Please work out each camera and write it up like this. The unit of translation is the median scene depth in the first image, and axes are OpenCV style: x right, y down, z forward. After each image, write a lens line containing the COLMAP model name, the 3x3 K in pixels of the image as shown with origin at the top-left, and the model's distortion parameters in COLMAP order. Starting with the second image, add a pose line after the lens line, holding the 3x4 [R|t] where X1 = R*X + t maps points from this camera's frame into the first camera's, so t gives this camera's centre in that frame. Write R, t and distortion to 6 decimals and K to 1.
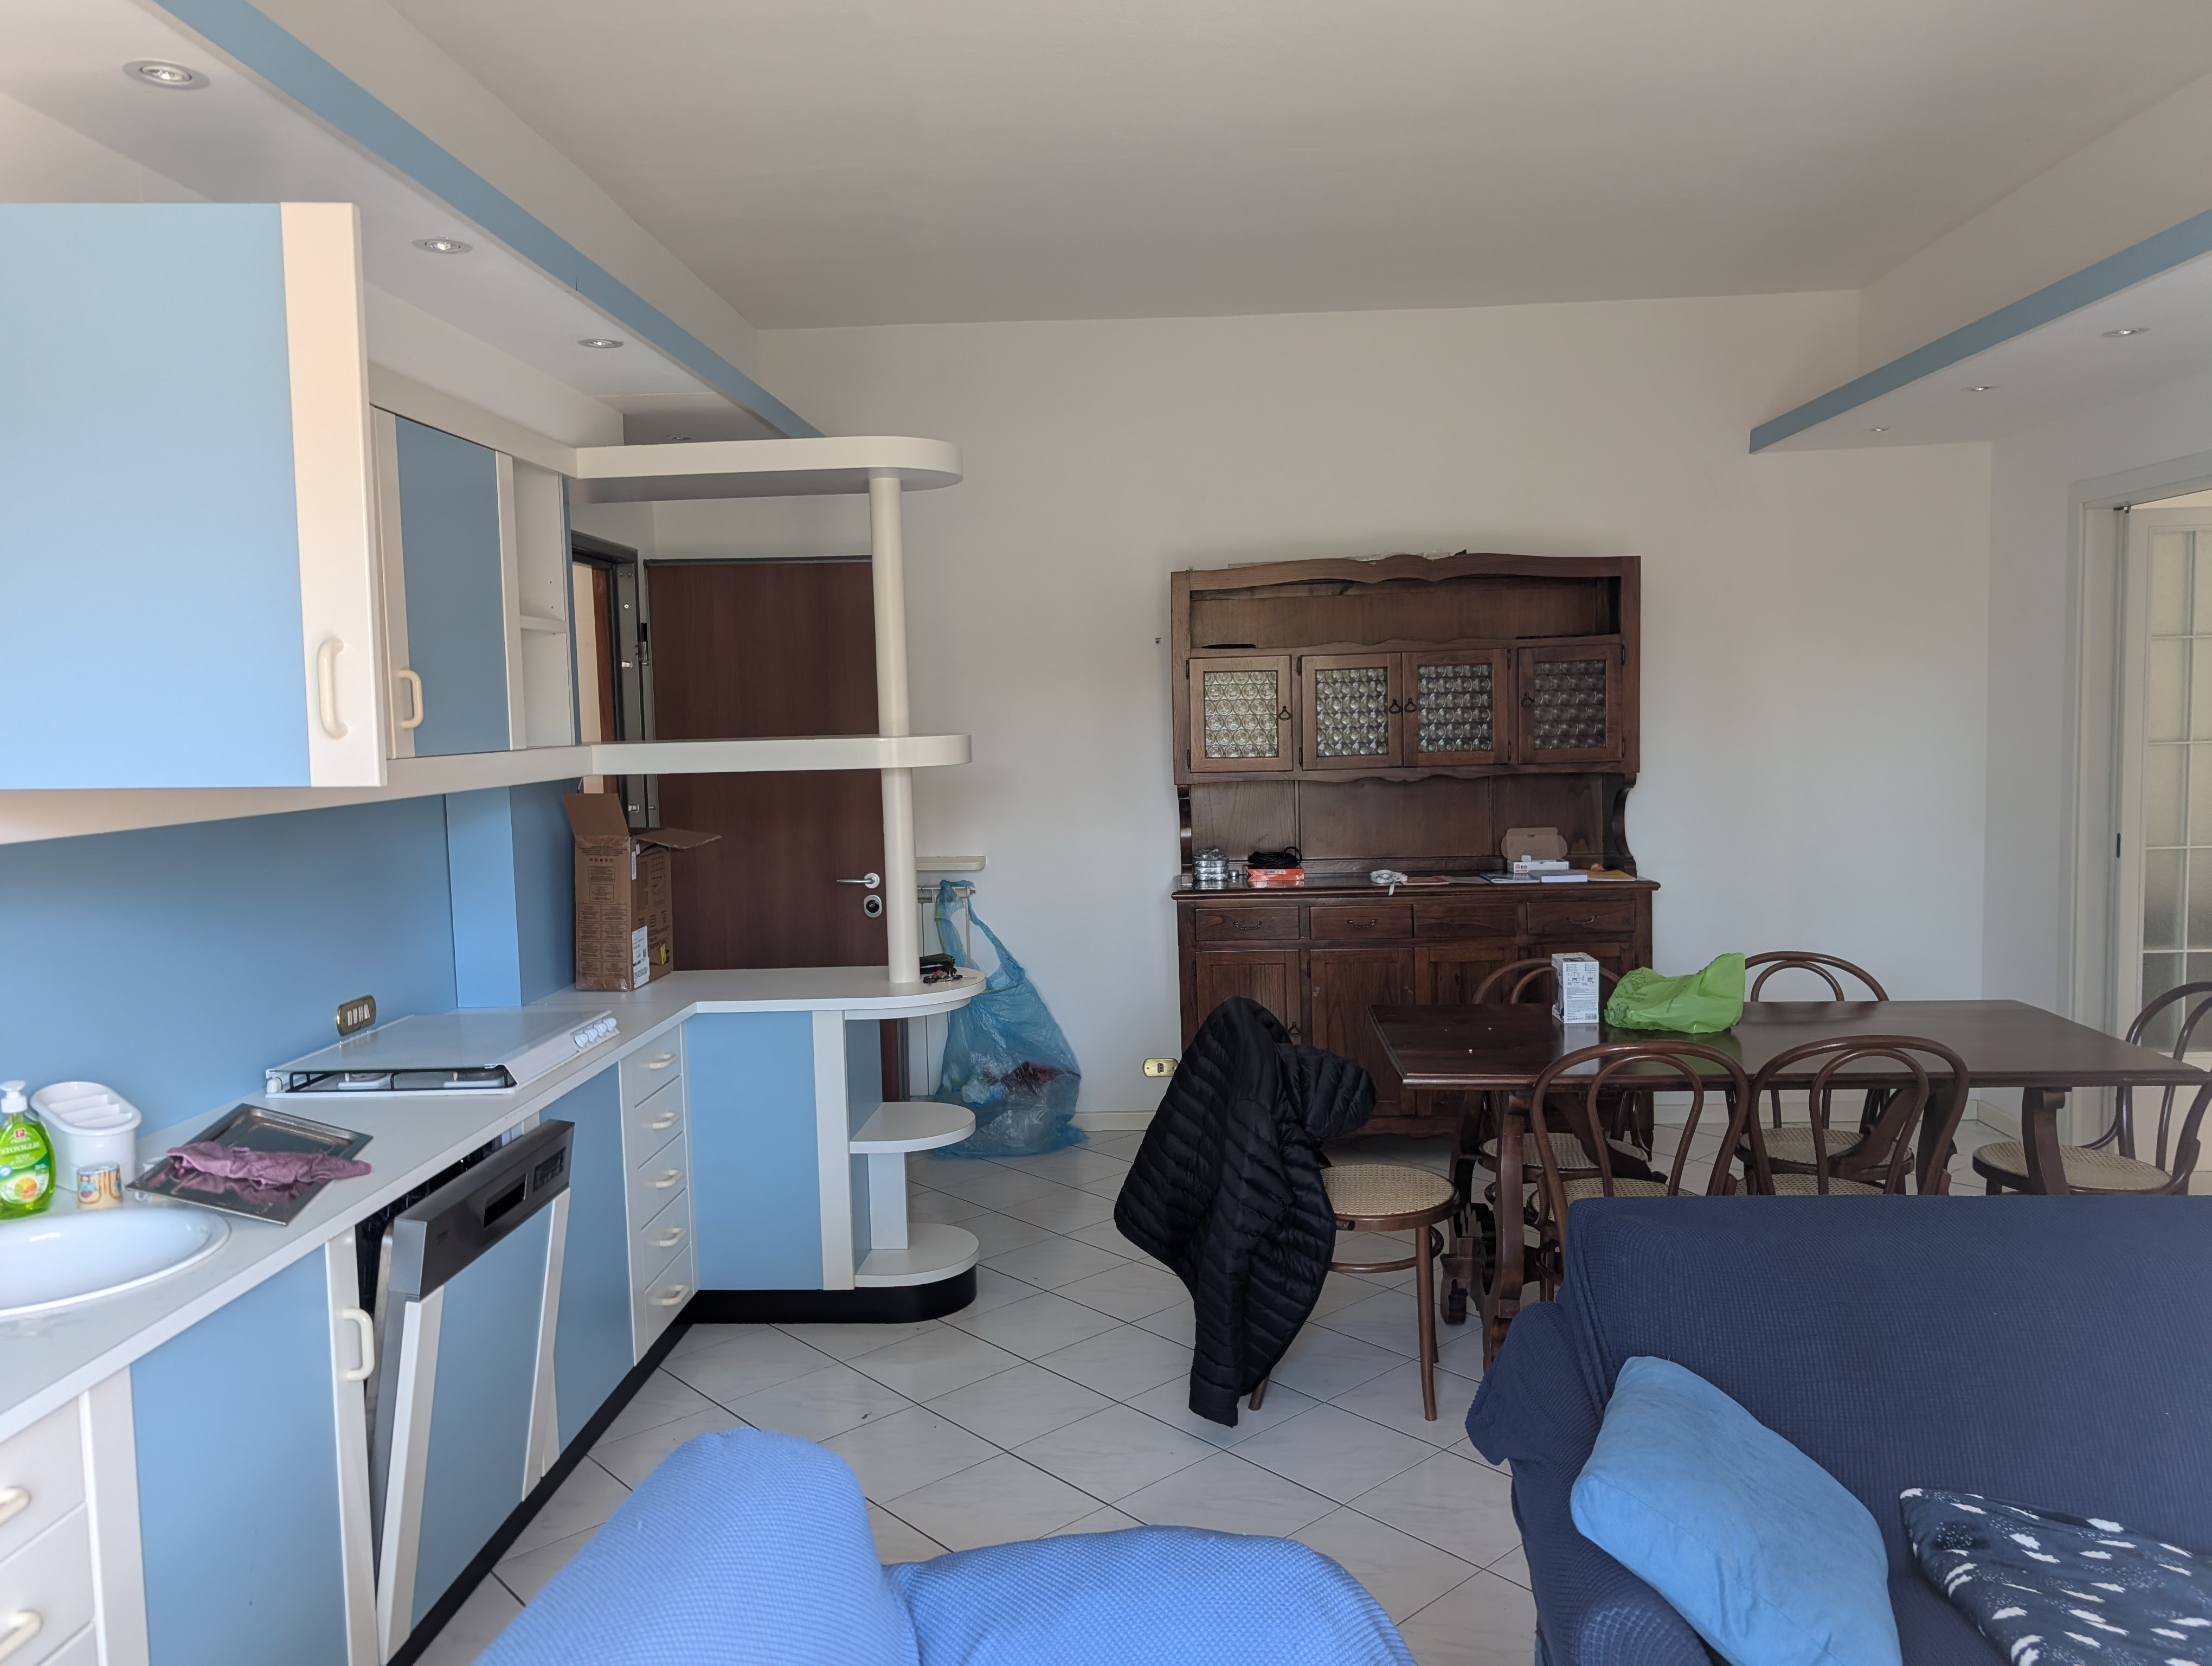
lens RADIAL K [[1581.7, 0, 1103.0], [0, 1581.7, 826.1], [0, 0, 1]] dist [0.030074, -0.025685]
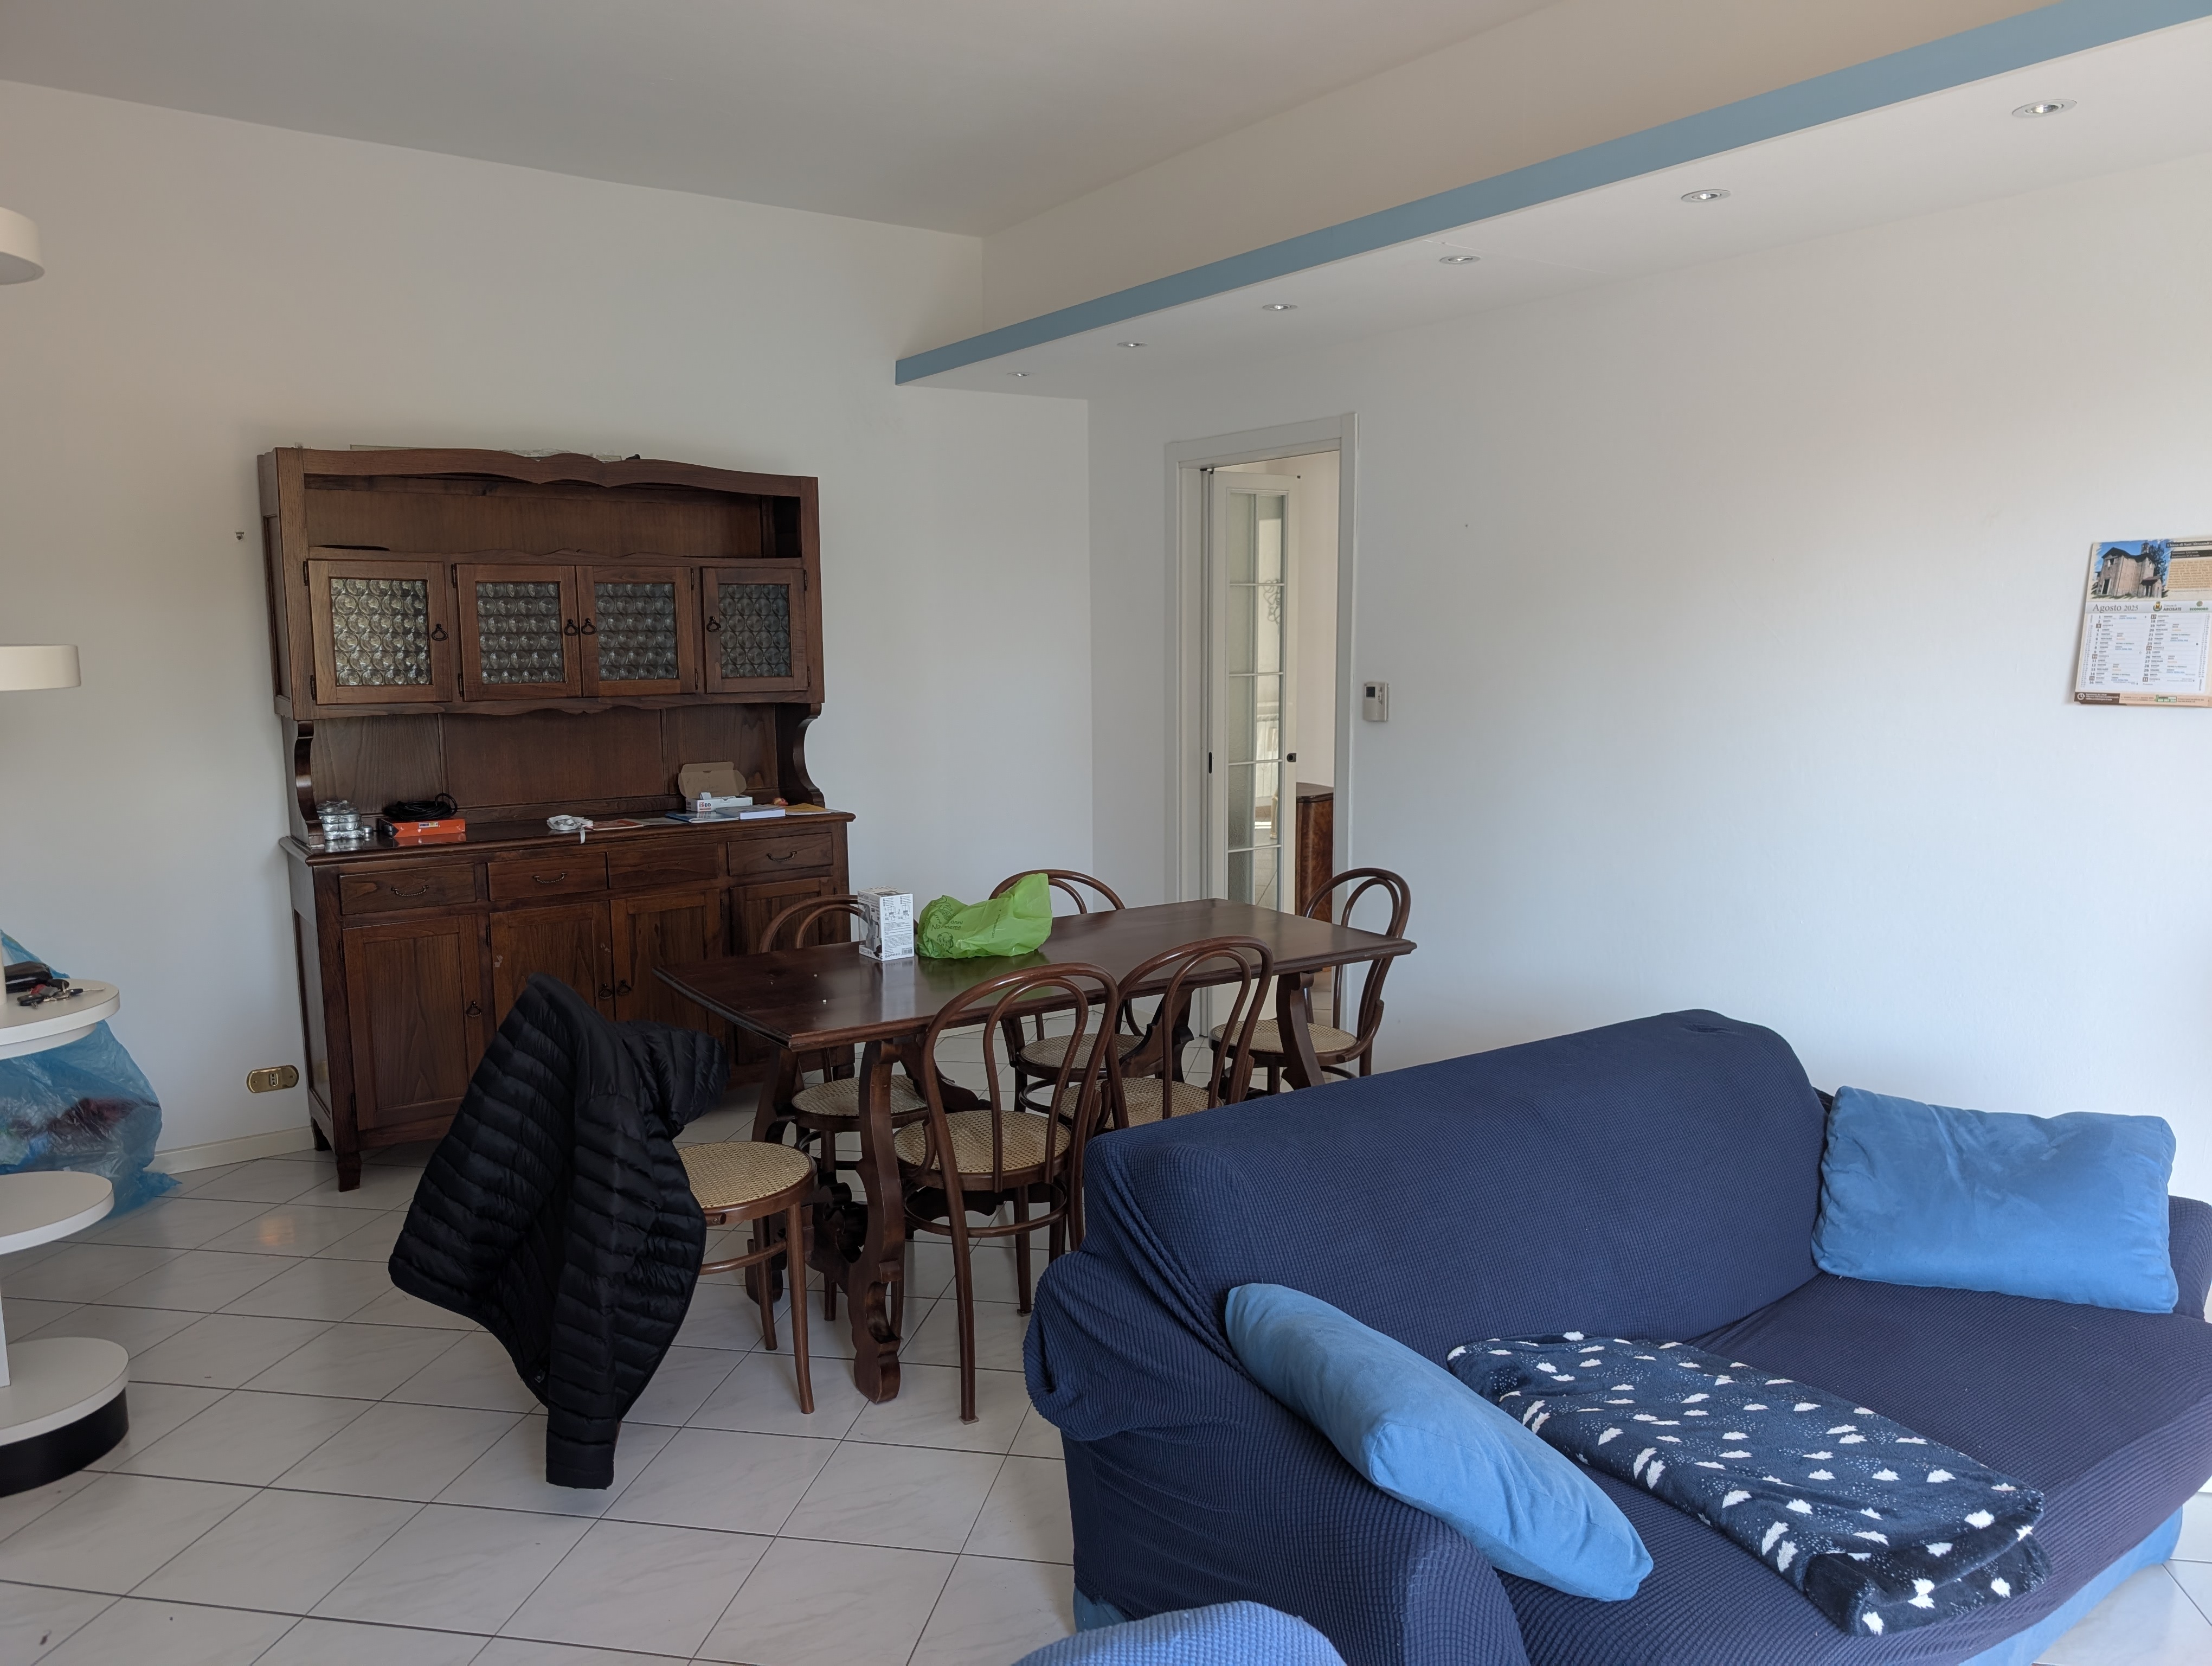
lens RADIAL K [[1581.7, 0, 1098.4], [0, 1581.7, 839.7], [0, 0, 1]] dist [0.030074, -0.025685]
pose [[0.790336, -0.059269, 0.609800, -0.128084], [0.033365, 0.997997, 0.053756, 0.003880], [-0.611764, -0.022139, 0.790731, 0.126950]]
